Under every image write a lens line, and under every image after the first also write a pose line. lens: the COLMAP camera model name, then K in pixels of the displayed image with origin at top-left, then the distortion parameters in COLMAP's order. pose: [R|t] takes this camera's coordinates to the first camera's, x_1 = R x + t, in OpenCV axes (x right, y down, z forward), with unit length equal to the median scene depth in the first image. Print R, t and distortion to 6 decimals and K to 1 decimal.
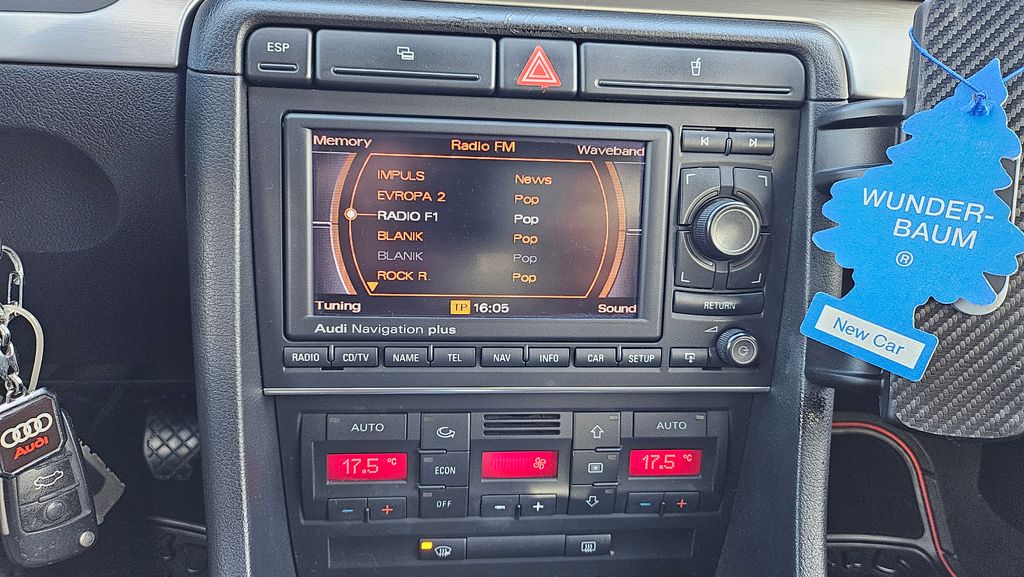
lens RADIAL K [[728.0, 0, 511.9], [0, 728.0, 289.2], [0, 0, 1]] dist [0.023982, -0.010624]
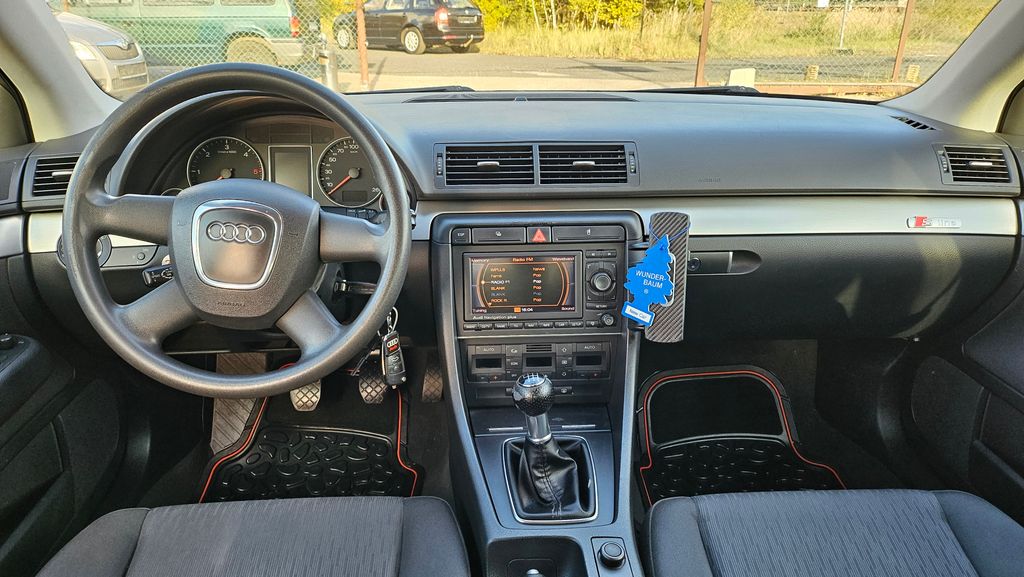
lens RADIAL K [[728.0, 0, 511.7], [0, 728.0, 285.0], [0, 0, 1]] dist [0.023982, -0.010624]
pose [[0.997171, -0.036054, -0.065957, 0.118448], [0.034932, 0.999226, -0.018088, -0.027453], [0.066558, 0.015732, 0.997659, -2.183602]]
